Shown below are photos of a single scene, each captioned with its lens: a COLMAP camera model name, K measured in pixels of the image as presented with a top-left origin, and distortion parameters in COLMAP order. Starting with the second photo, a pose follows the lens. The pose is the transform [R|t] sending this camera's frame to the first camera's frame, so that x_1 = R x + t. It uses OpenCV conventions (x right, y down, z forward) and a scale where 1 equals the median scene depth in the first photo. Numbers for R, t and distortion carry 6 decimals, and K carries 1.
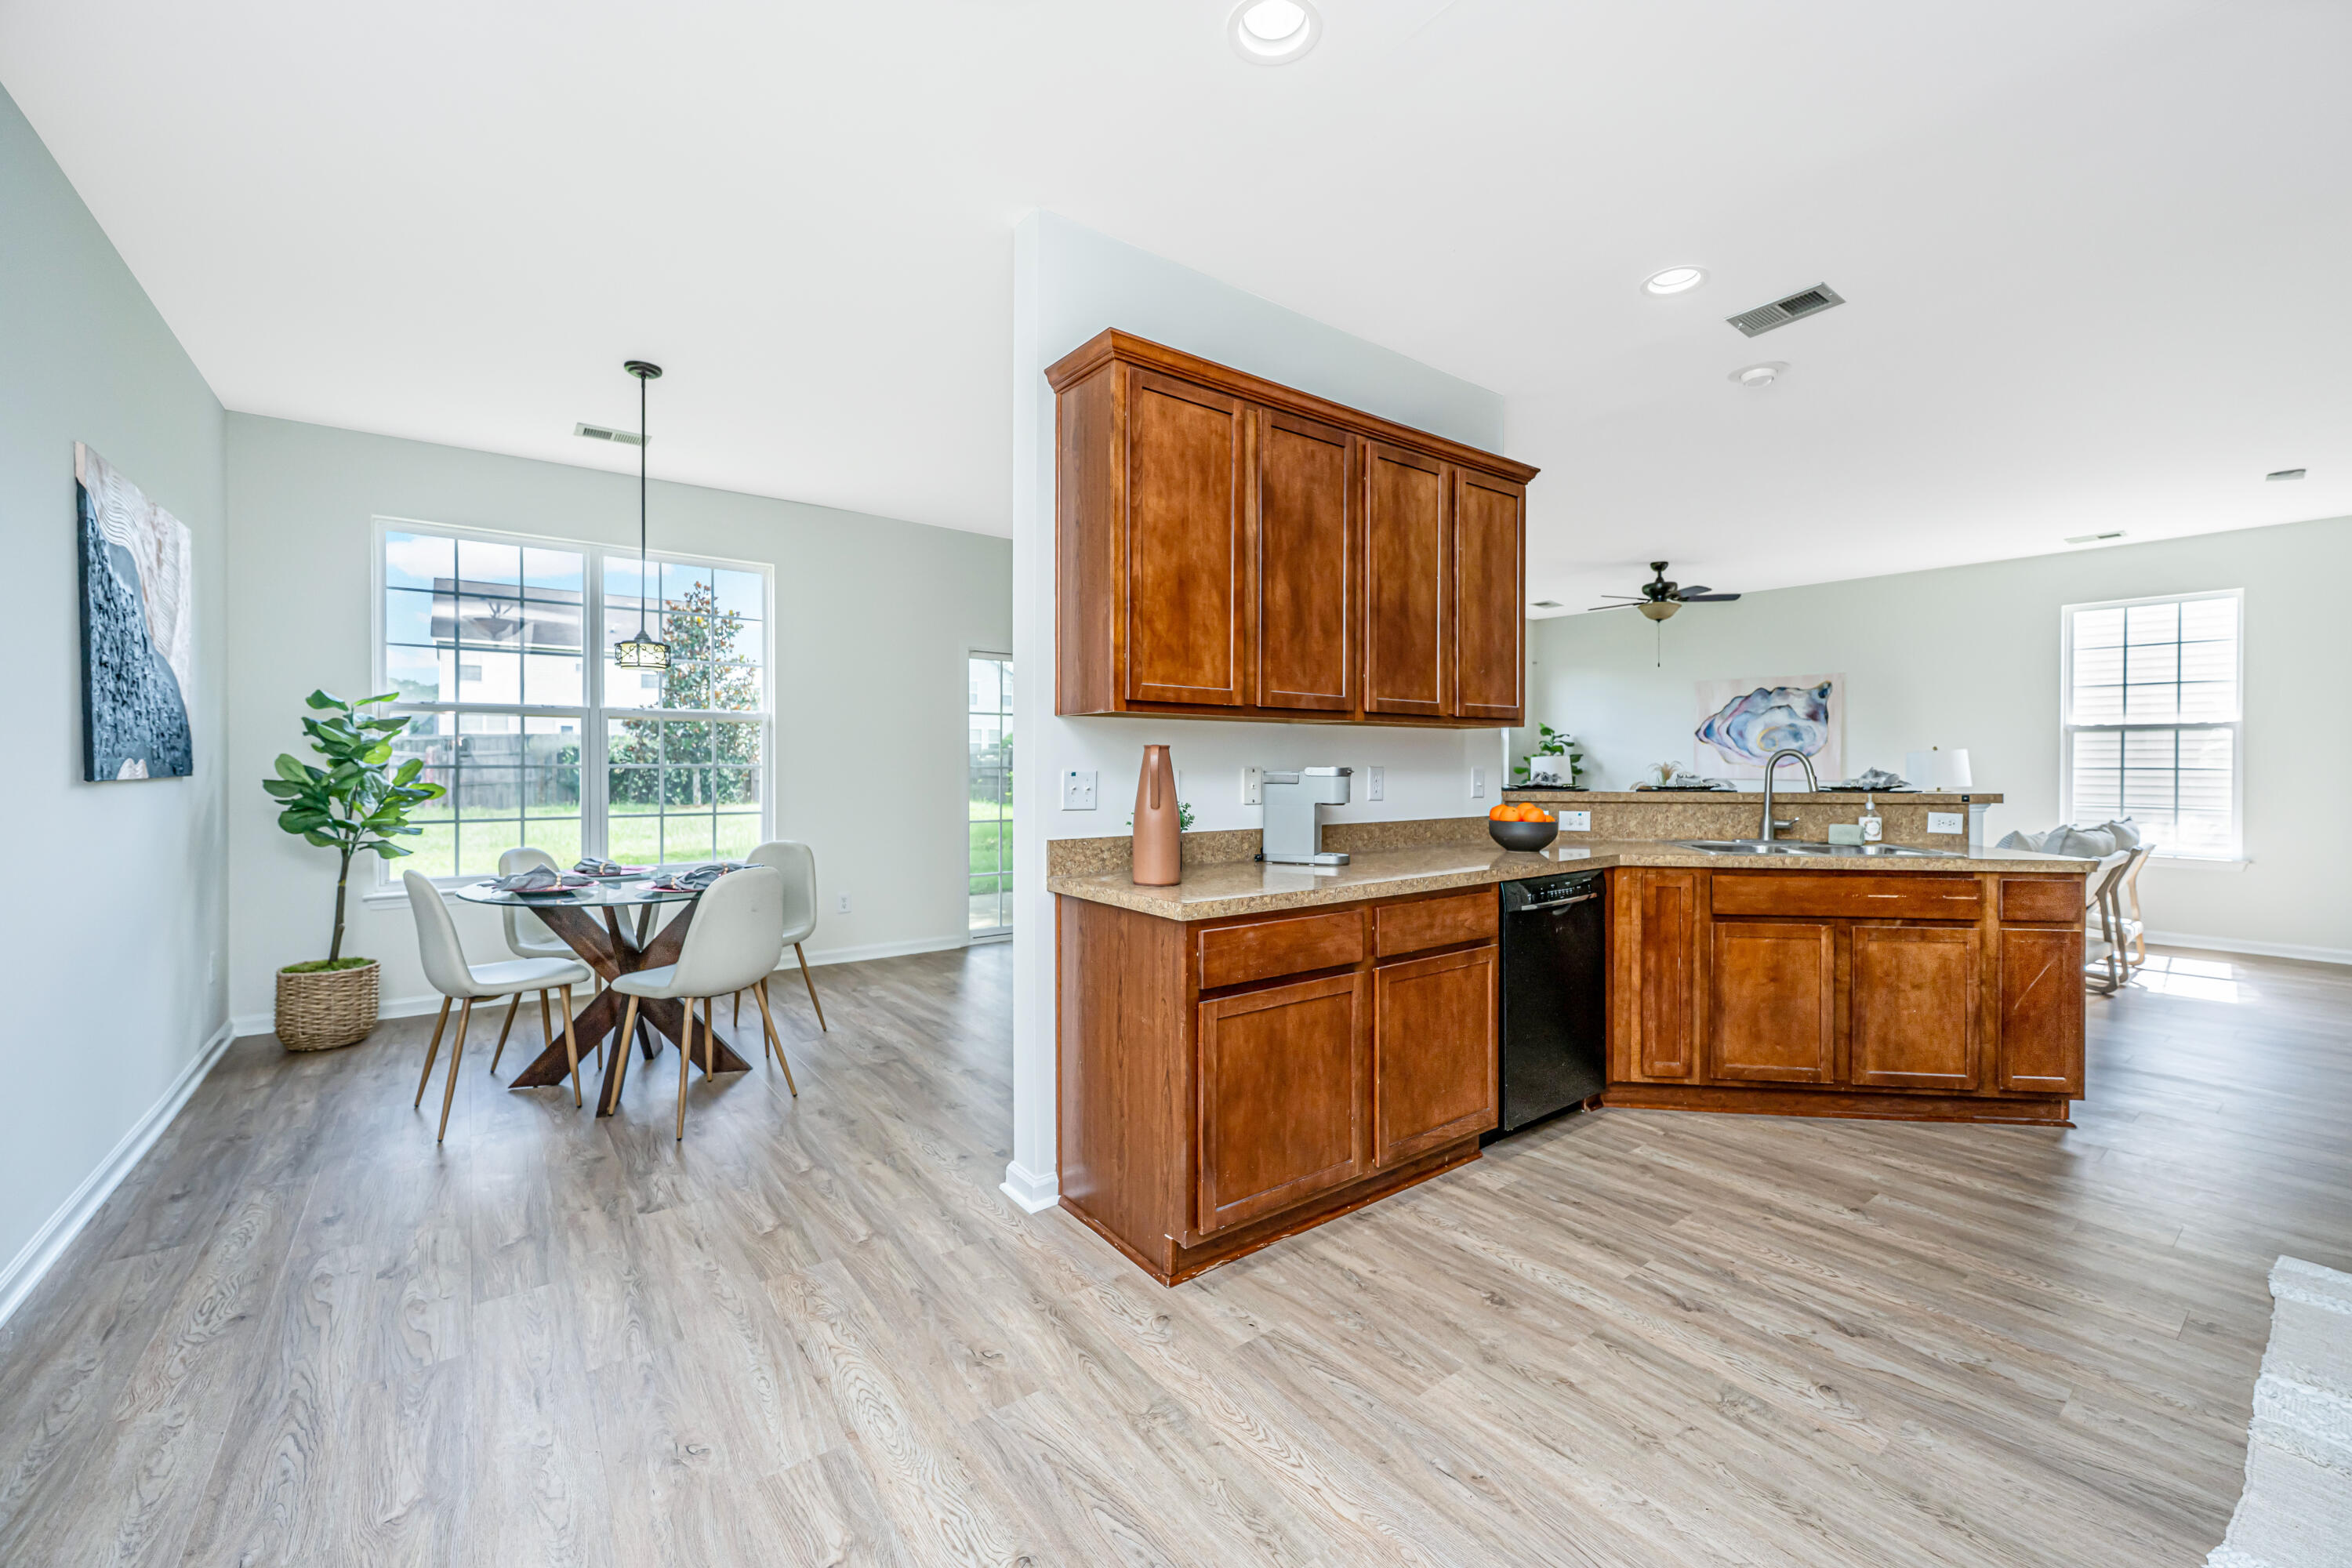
lens RADIAL K [[1012.8, 0, 1174.9], [0, 1012.8, 763.8], [0, 0, 1]] dist [0.000327, -0.000764]
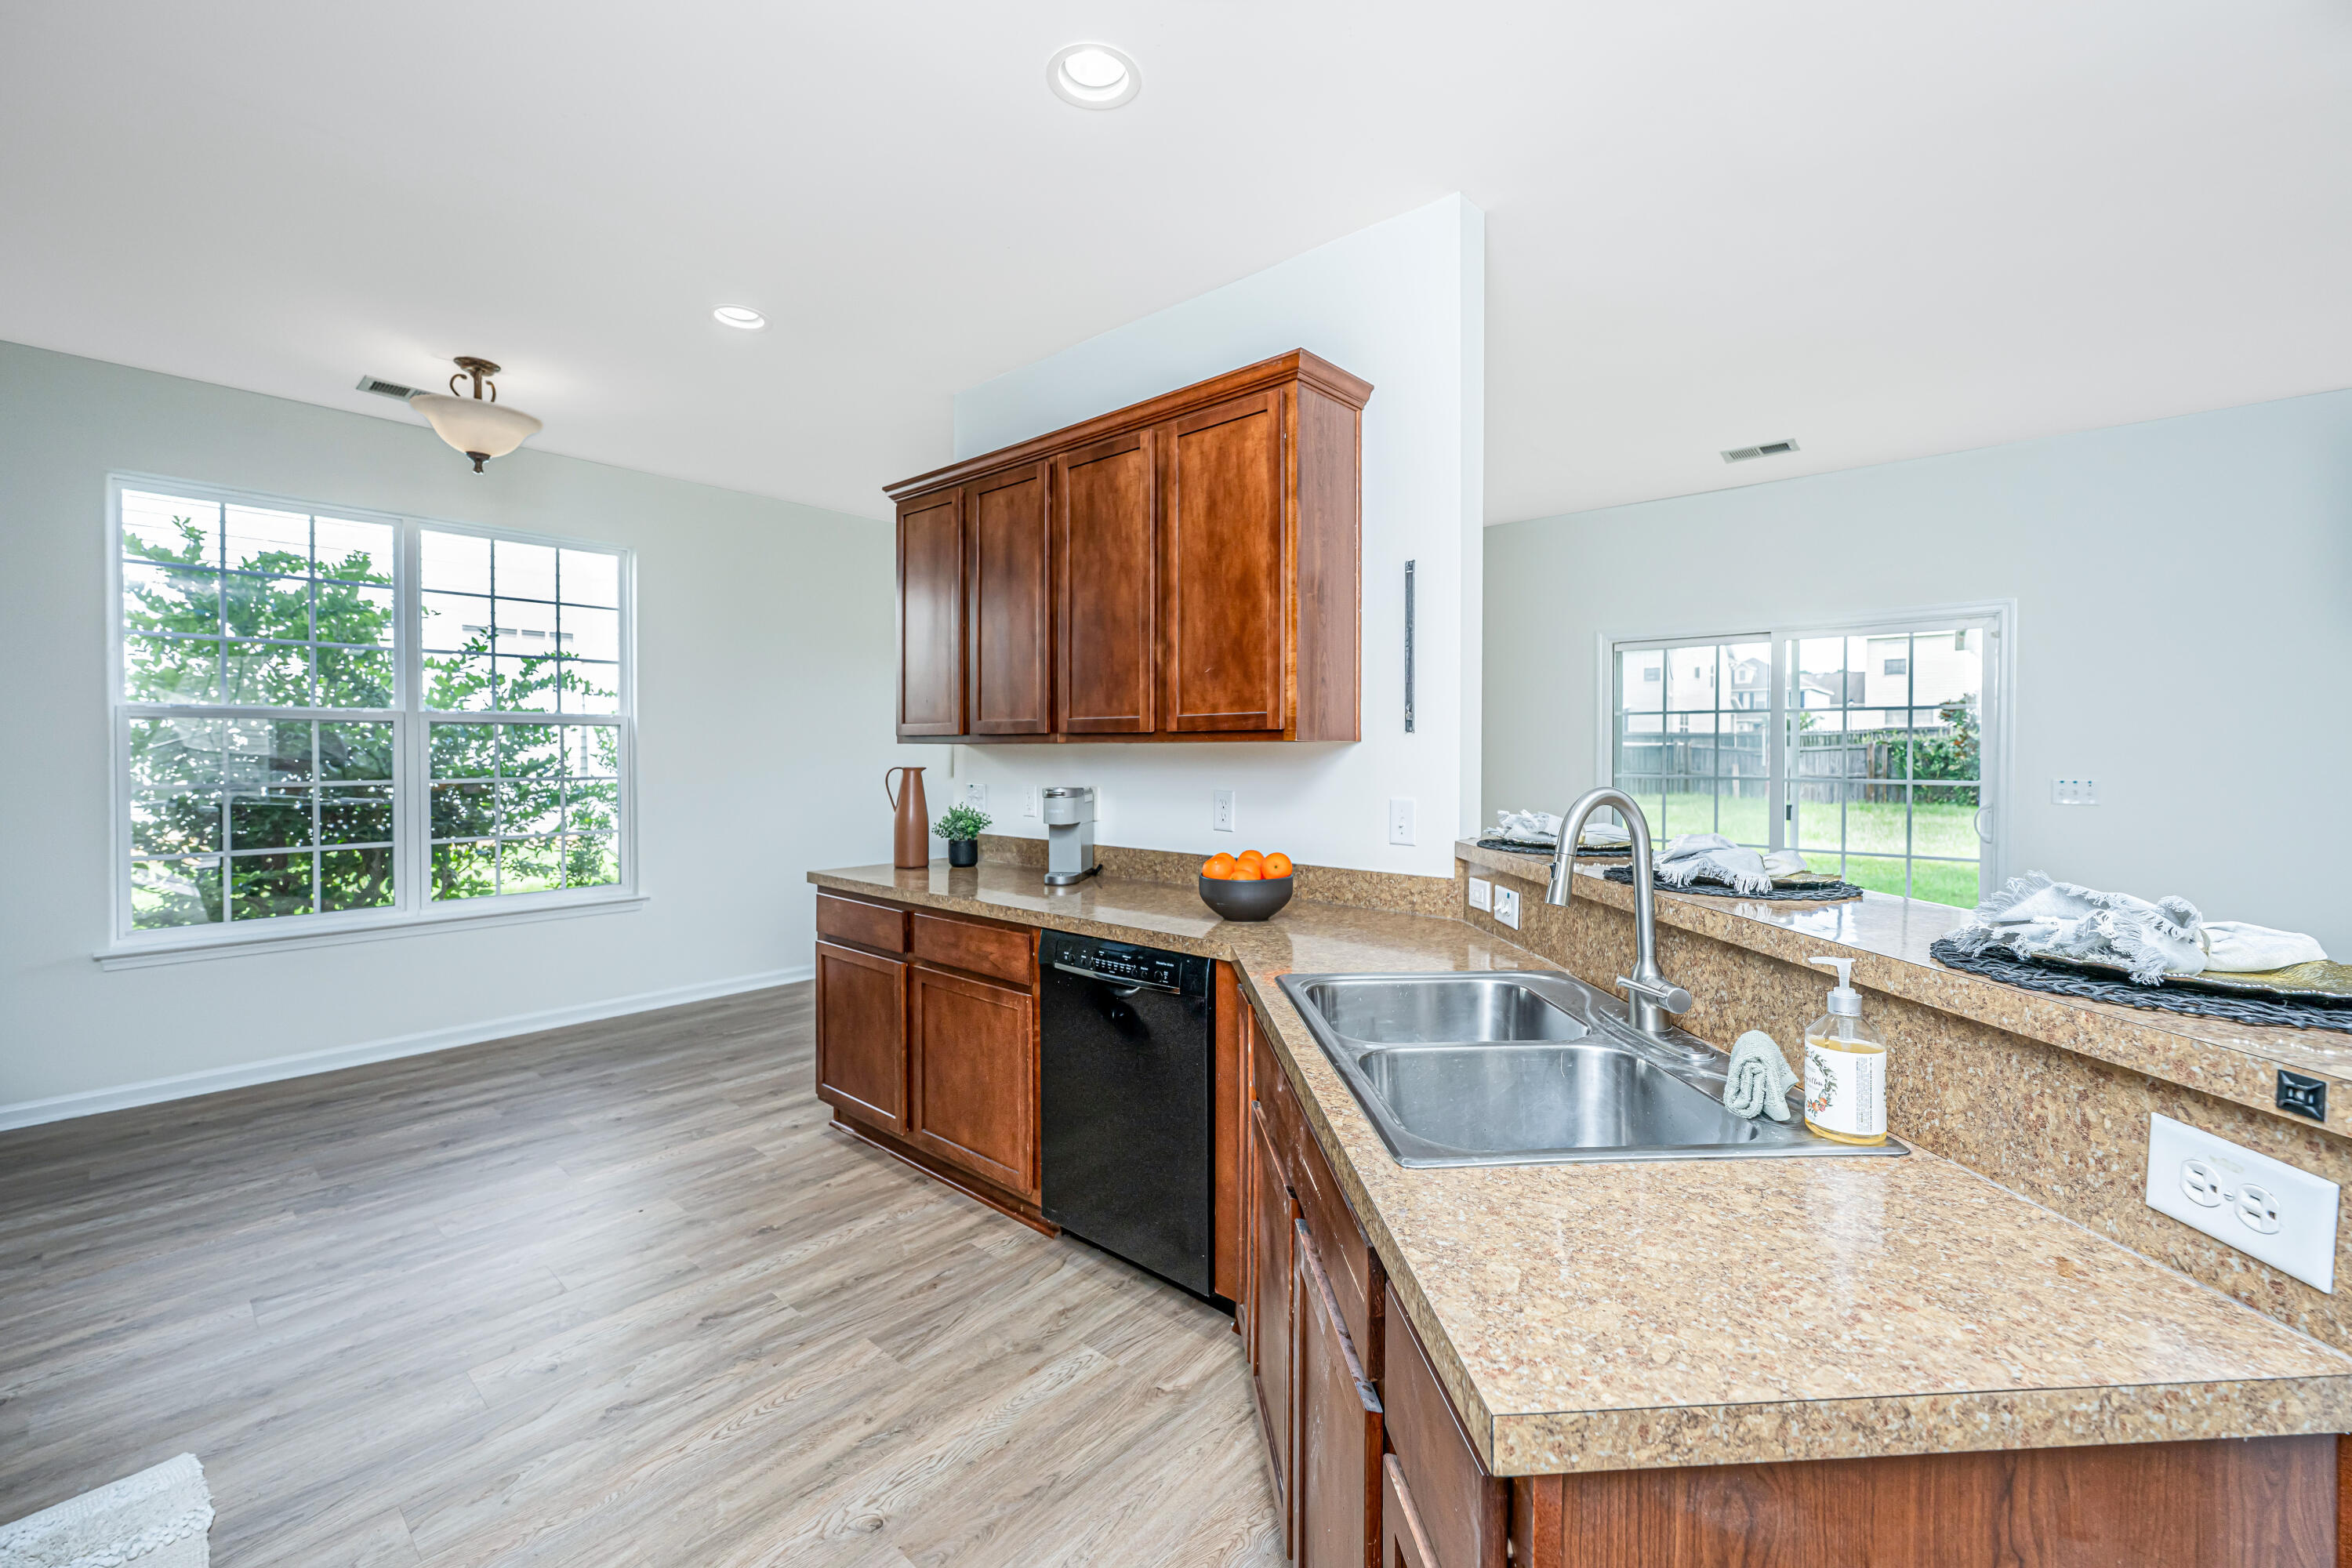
lens RADIAL K [[952.0, 0, 1126.3], [0, 952.0, 750.8], [0, 0, 1]] dist [-0.002080, -0.000092]
pose [[0.148133, 0.000148, -0.988967, 1.217273], [-0.003109, 0.999995, -0.000316, -0.037023], [0.988963, 0.003121, 0.148132, 1.014109]]
